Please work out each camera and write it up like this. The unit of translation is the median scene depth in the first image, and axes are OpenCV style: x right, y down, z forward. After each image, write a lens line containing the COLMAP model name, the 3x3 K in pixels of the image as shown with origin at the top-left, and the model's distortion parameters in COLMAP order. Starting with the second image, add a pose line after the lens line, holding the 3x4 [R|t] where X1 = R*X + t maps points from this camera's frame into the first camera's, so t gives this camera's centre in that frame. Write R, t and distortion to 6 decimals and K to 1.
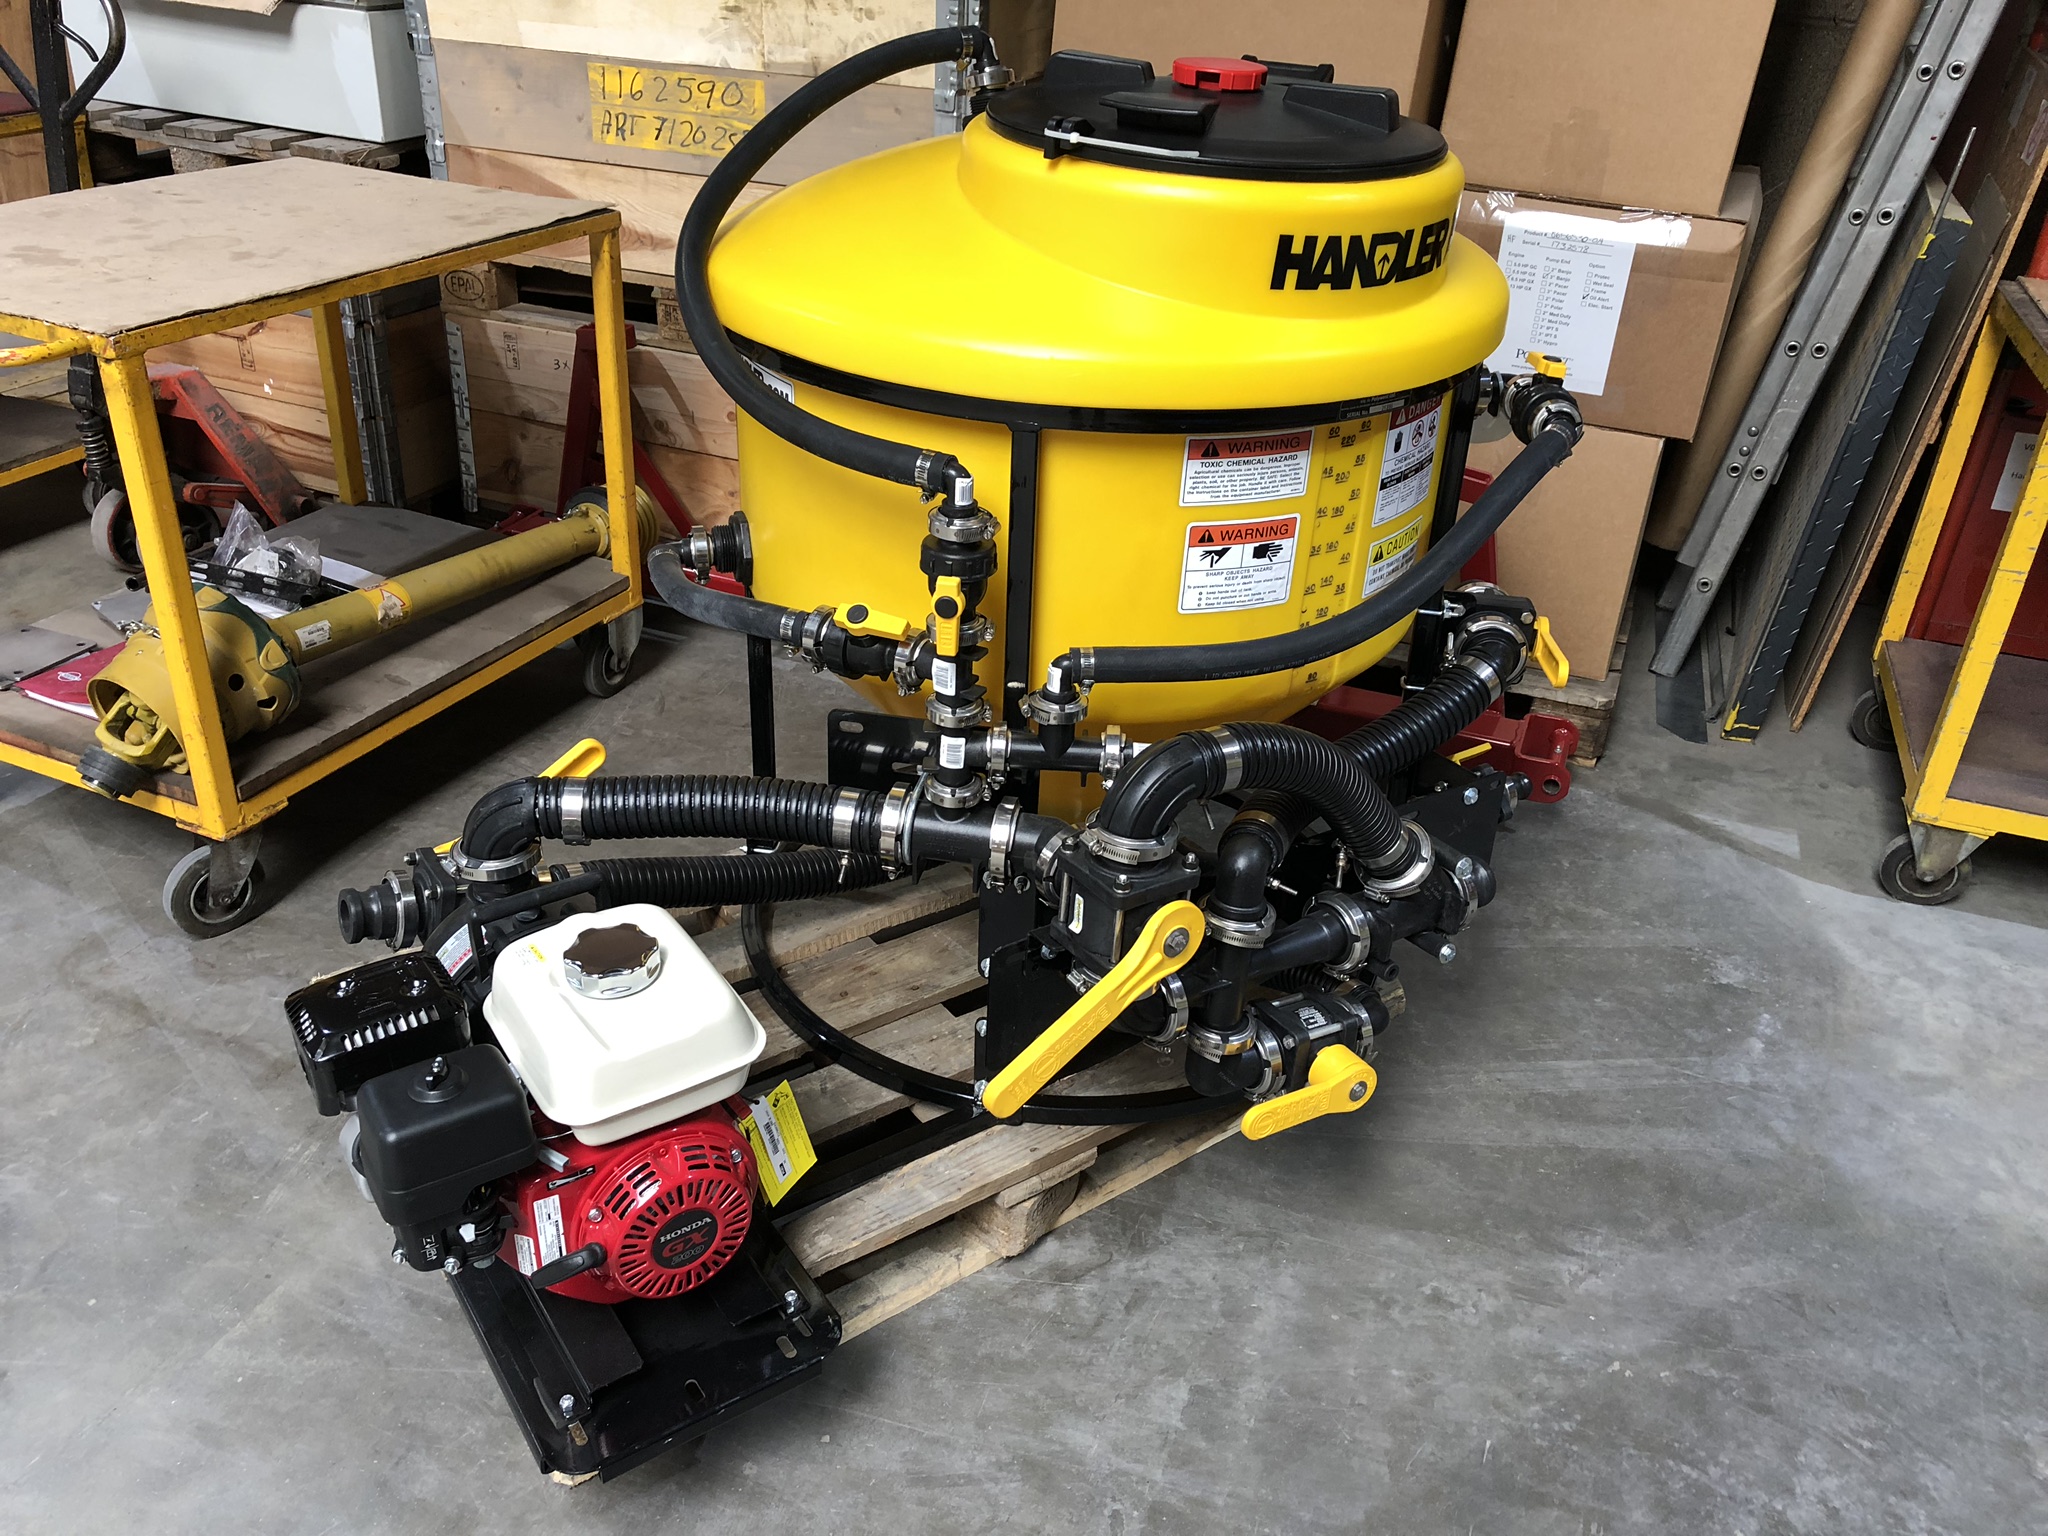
lens RADIAL K [[1688.2, 0, 1015.6], [0, 1688.2, 768.4], [0, 0, 1]] dist [0.017149, -0.003101]
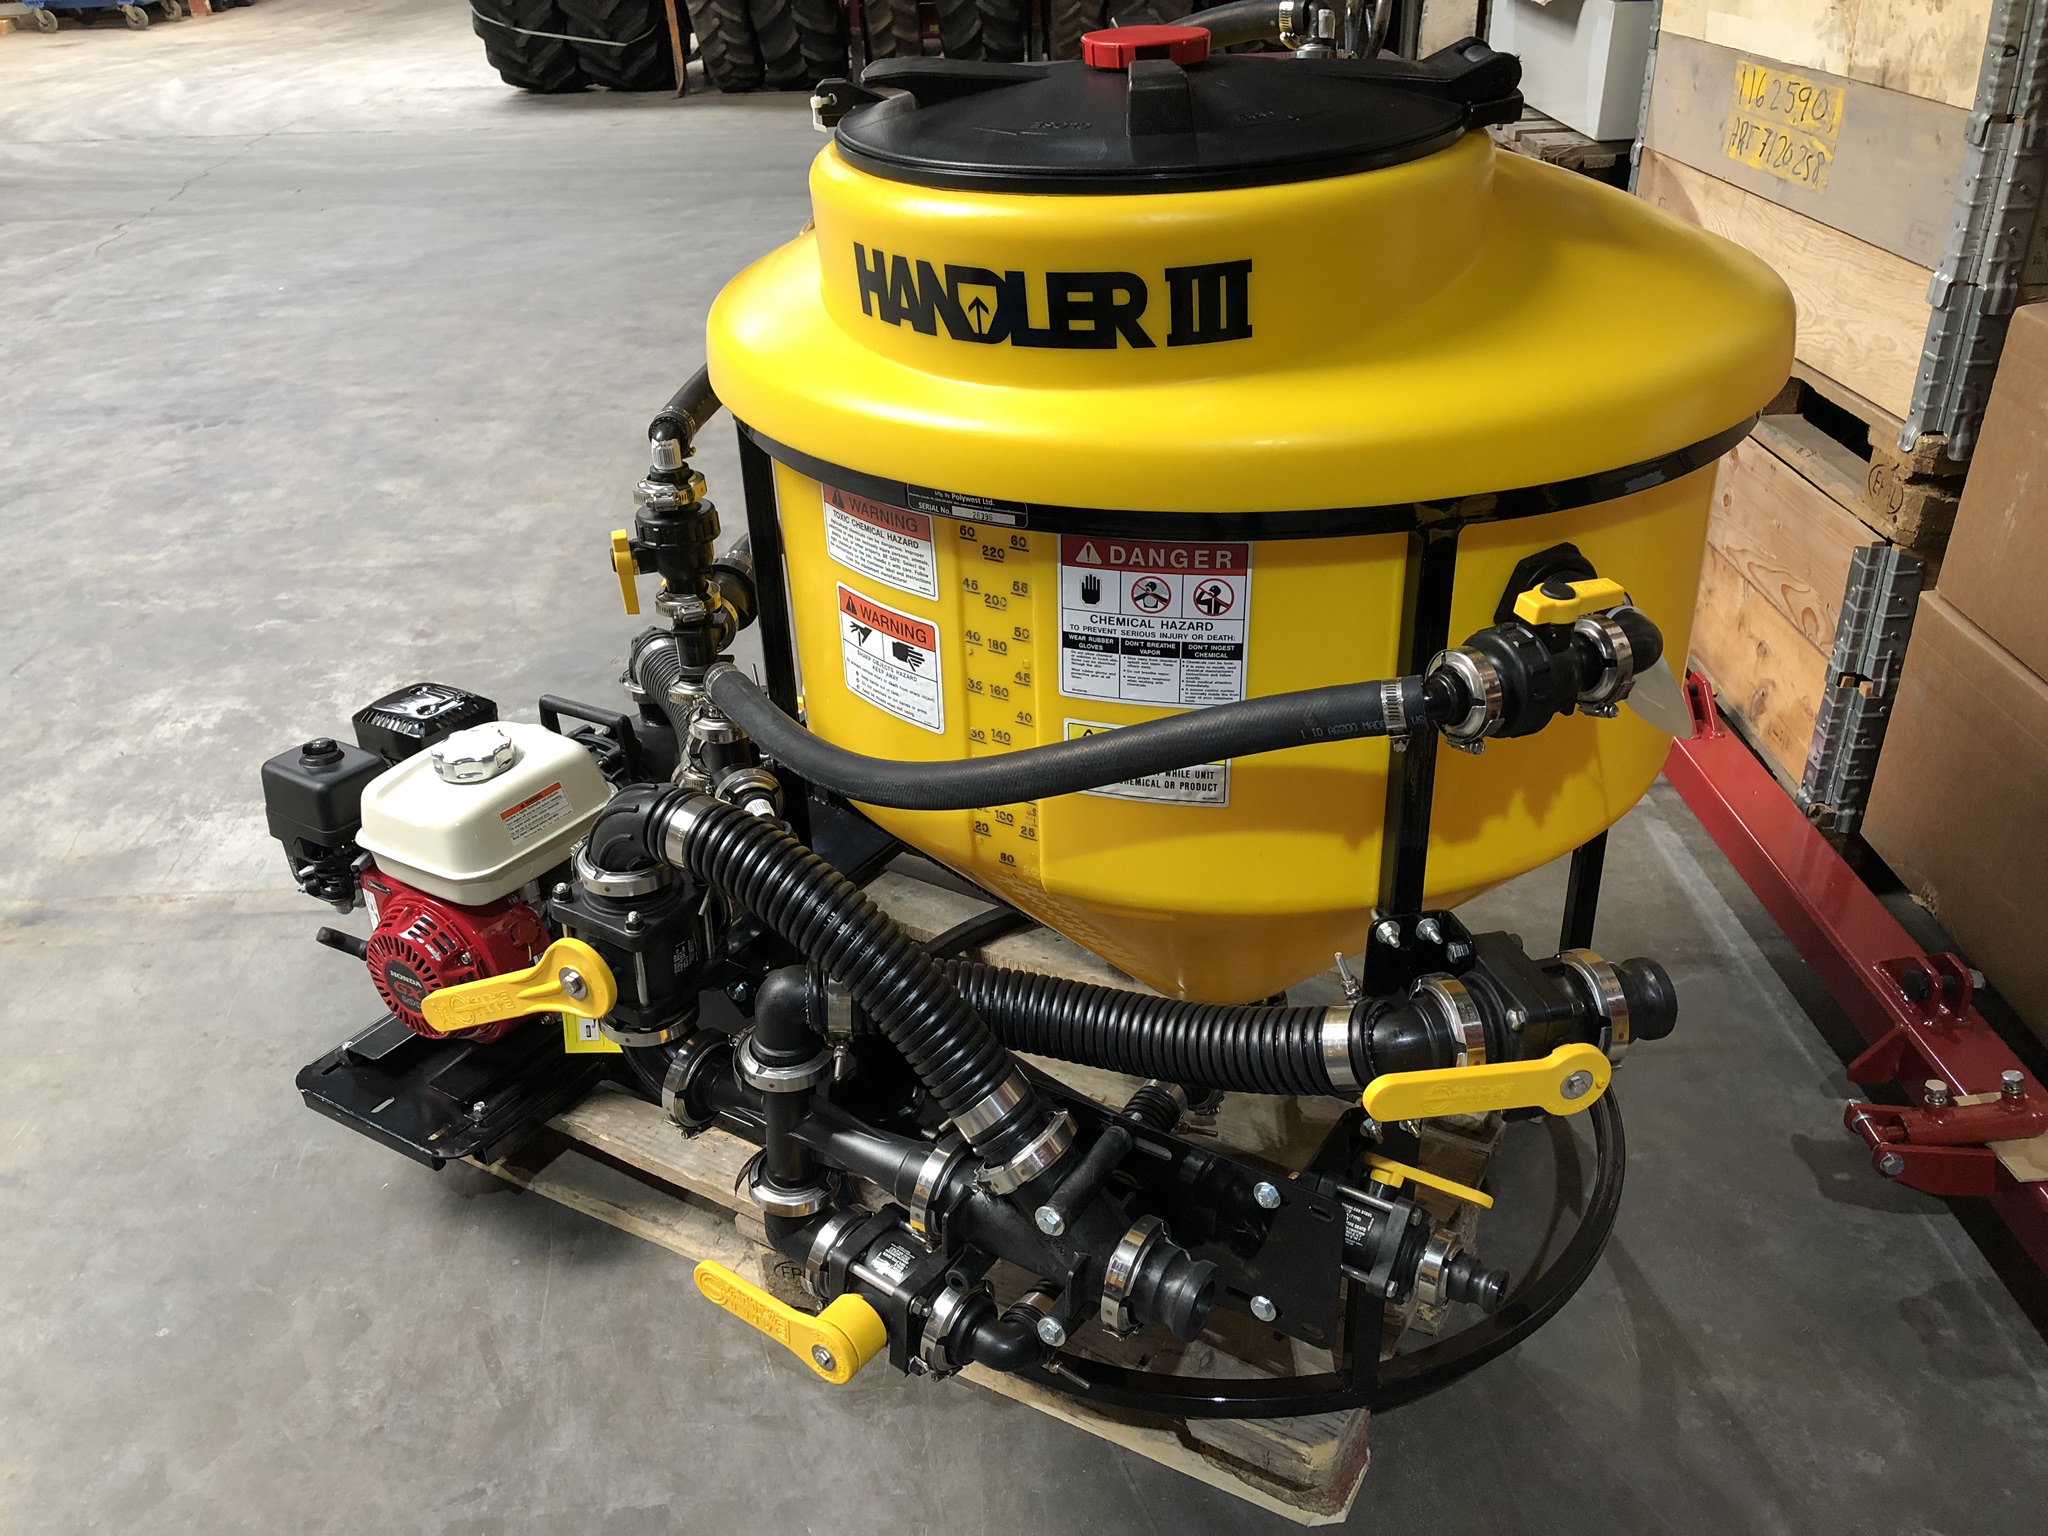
lens RADIAL K [[1688.2, 0, 1019.5], [0, 1688.2, 769.5], [0, 0, 1]] dist [0.017149, -0.003101]
pose [[0.387374, 0.391925, -0.834468, 0.838594], [-0.401509, 0.886510, 0.229980, -0.281791], [0.829899, 0.245958, 0.500772, 0.669524]]
